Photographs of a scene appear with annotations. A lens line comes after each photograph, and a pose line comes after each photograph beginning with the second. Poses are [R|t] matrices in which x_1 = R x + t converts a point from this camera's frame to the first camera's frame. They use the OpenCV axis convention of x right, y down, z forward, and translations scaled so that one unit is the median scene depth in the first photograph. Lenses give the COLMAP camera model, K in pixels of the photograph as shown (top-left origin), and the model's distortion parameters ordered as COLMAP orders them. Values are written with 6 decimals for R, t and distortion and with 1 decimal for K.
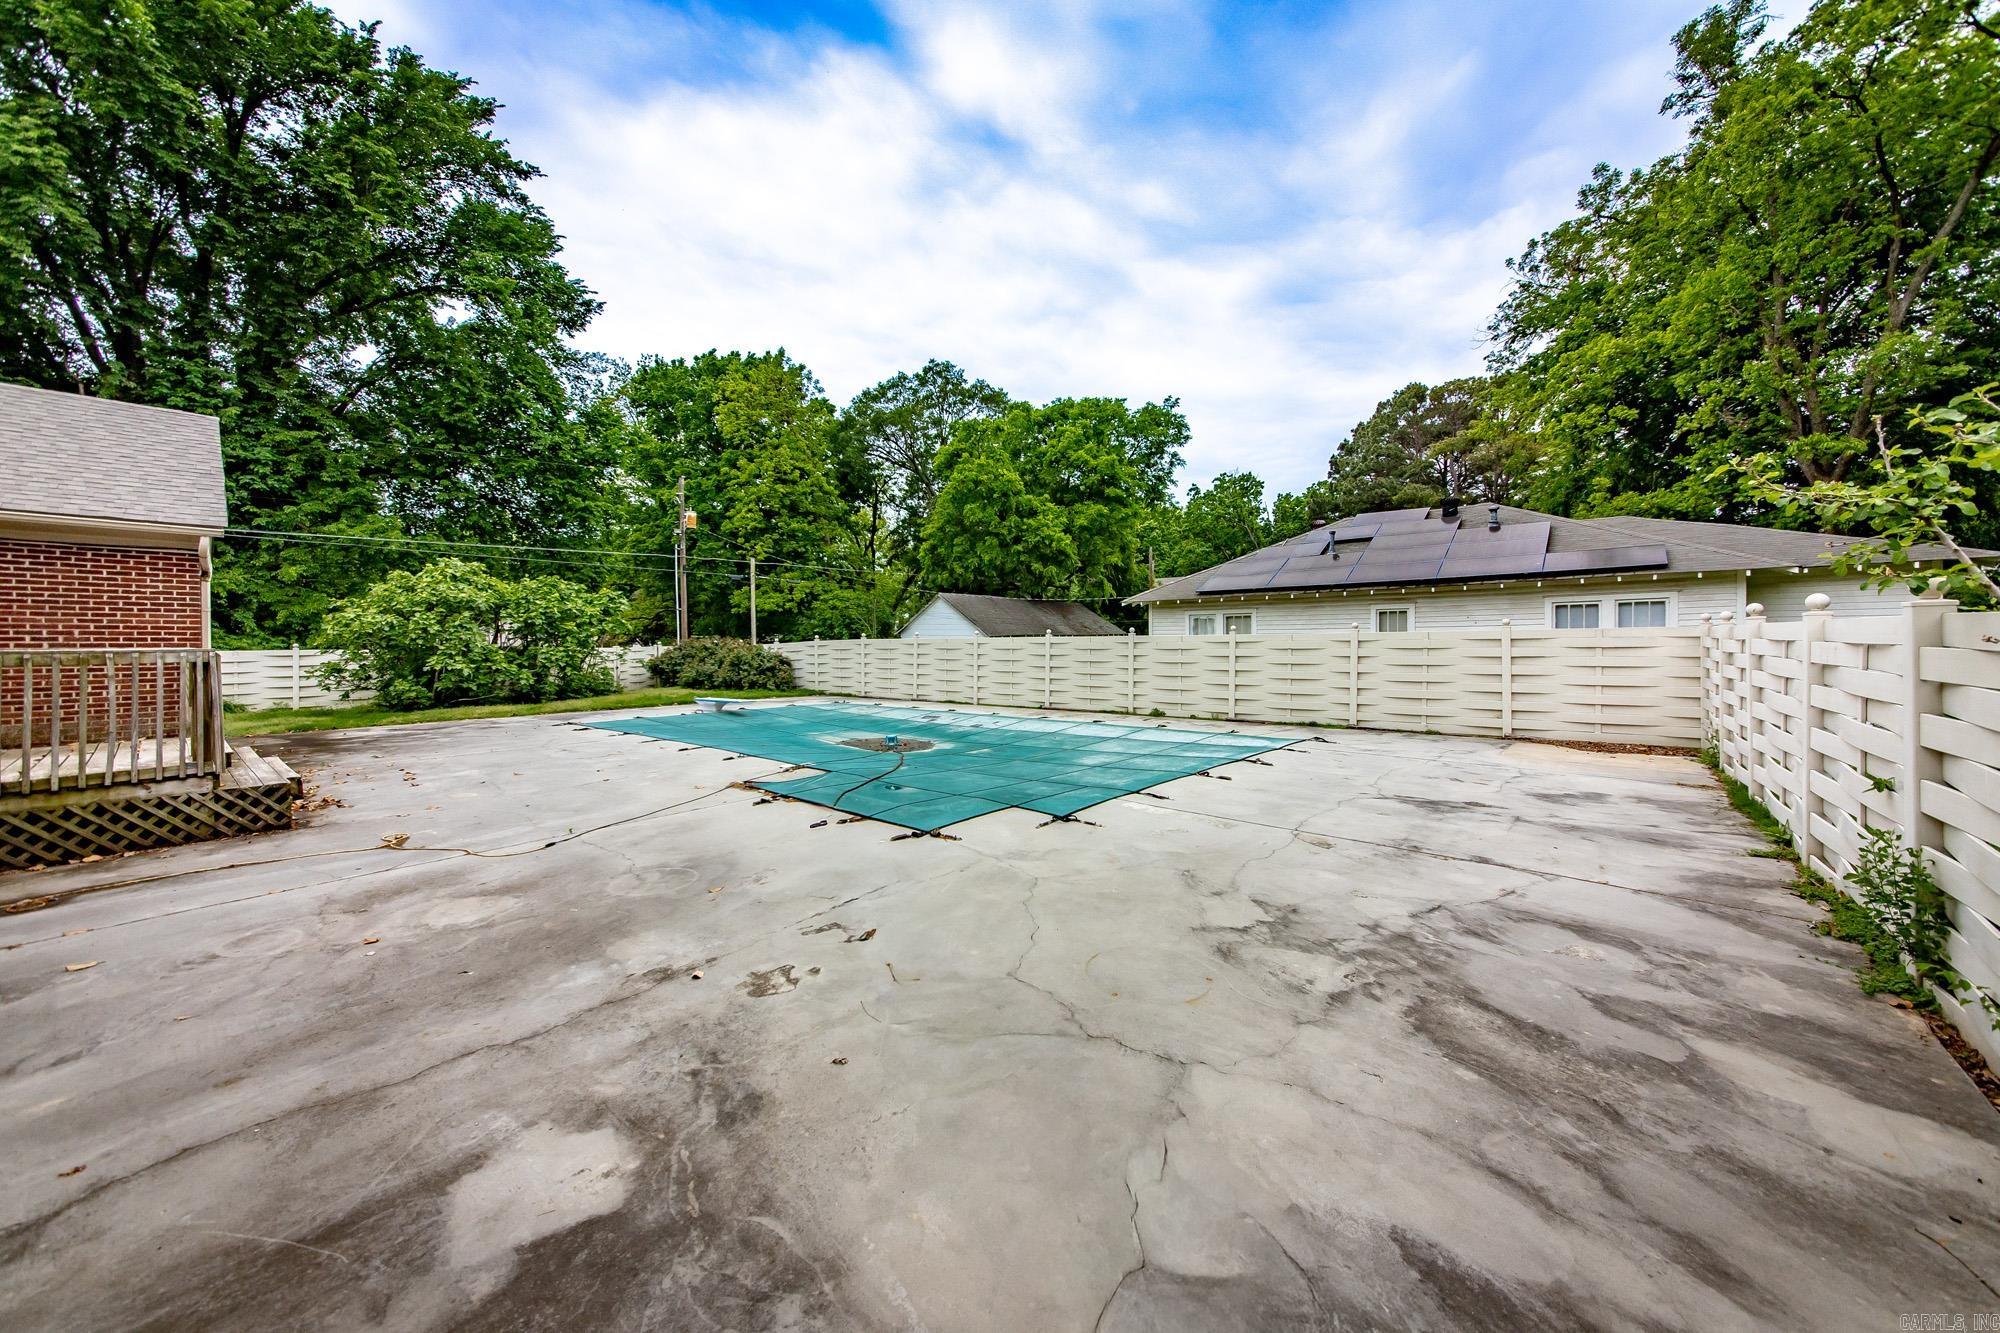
lens RADIAL K [[708.1, 0, 1006.9], [0, 708.1, 644.9], [0, 0, 1]] dist [-0.007621, 0.000021]
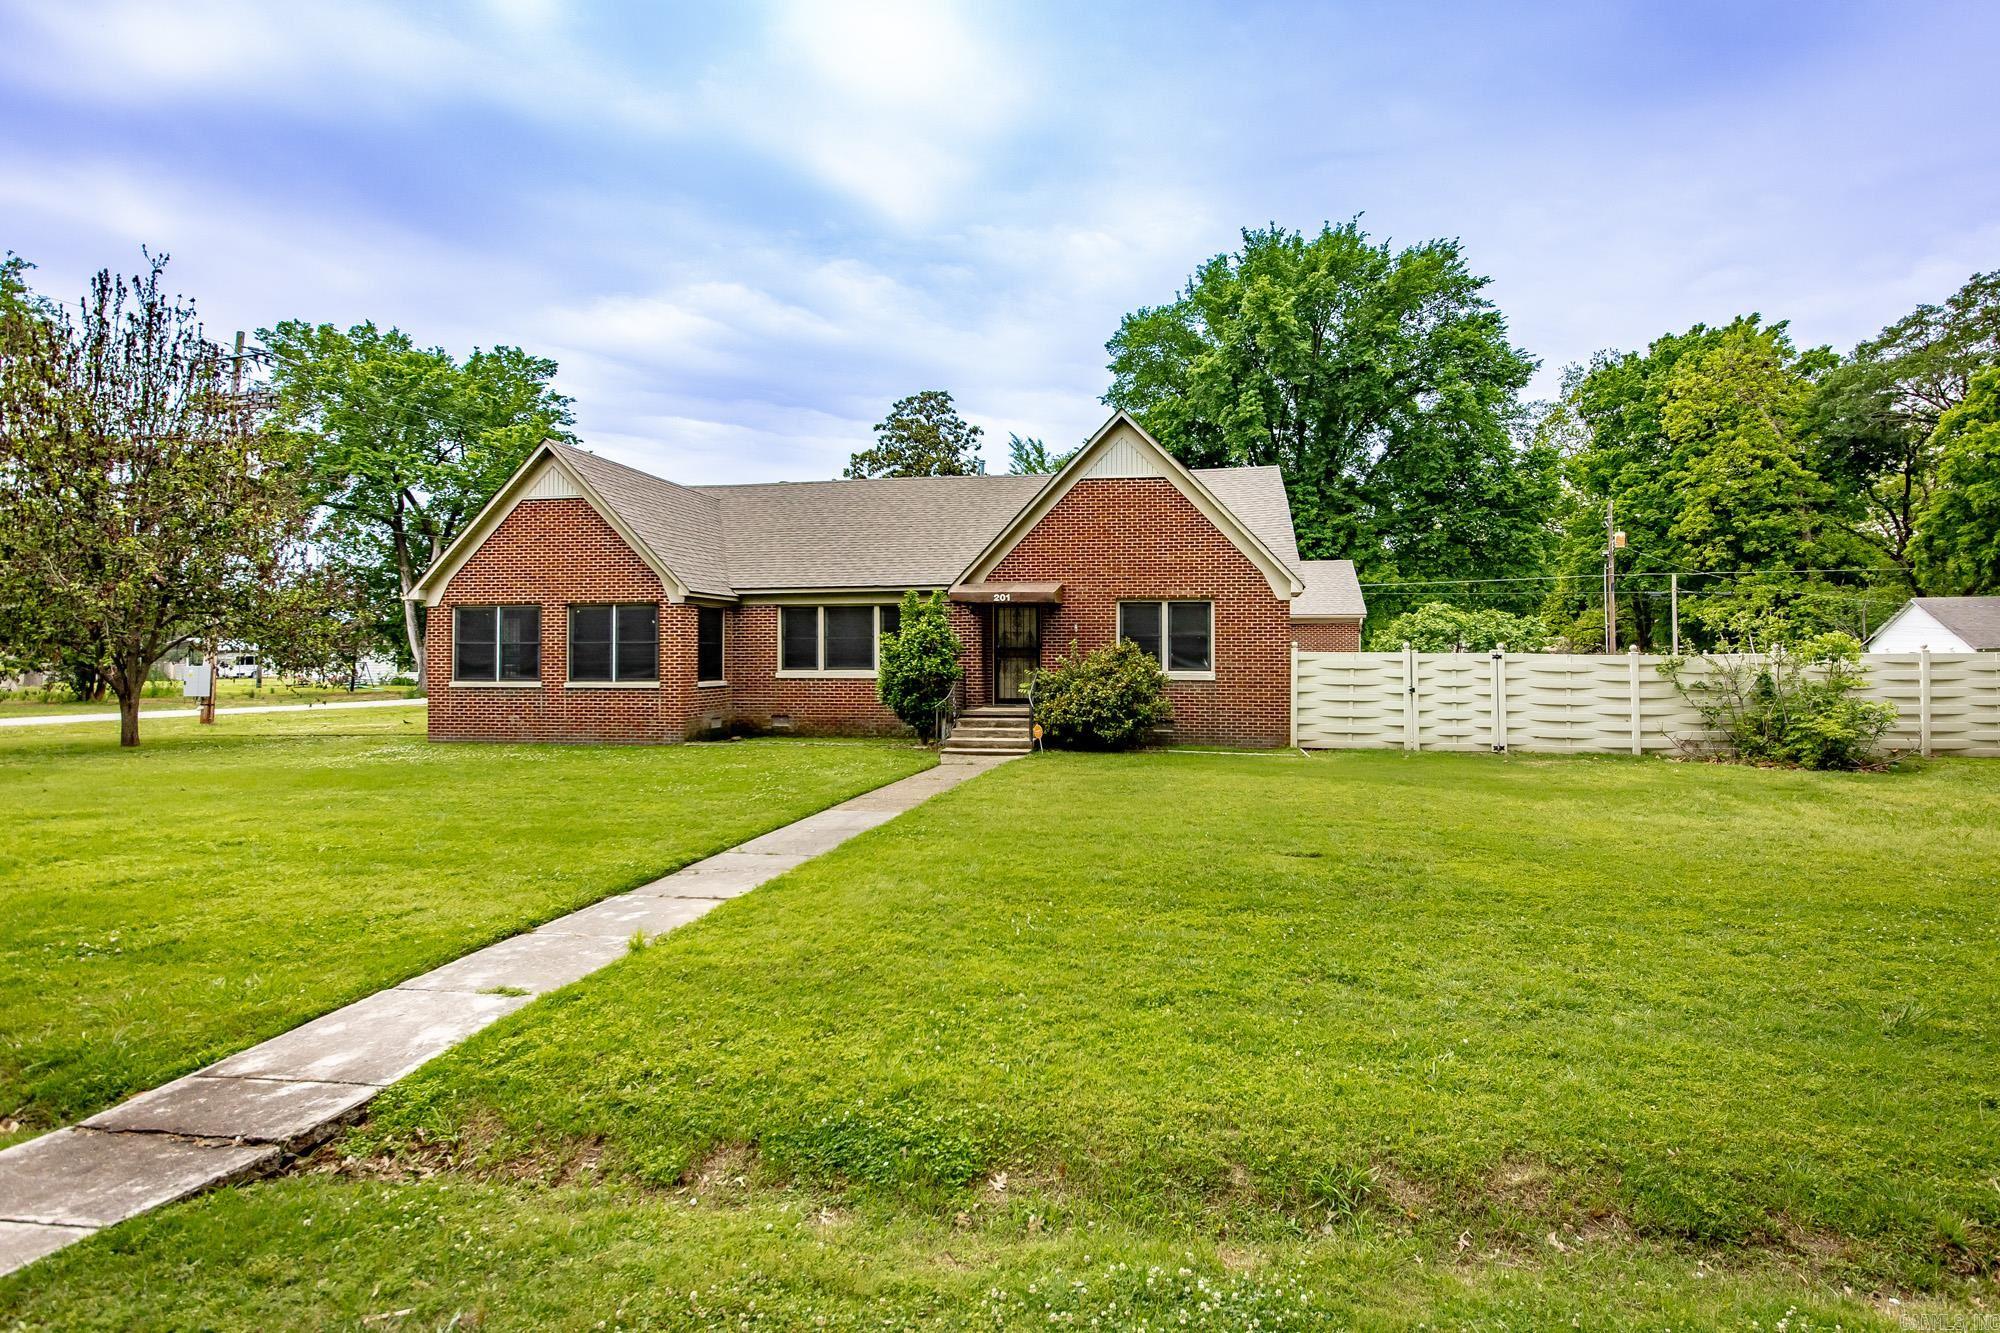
lens RADIAL K [[1050.6, 0, 1040.4], [0, 1050.6, 655.1], [0, 0, 1]] dist [0.010008, 0.000934]
pose [[0.532579, 0.004100, -0.846370, 0.433819], [-0.003232, 0.999991, 0.002810, -0.004825], [0.846374, 0.001239, 0.532588, -0.585335]]
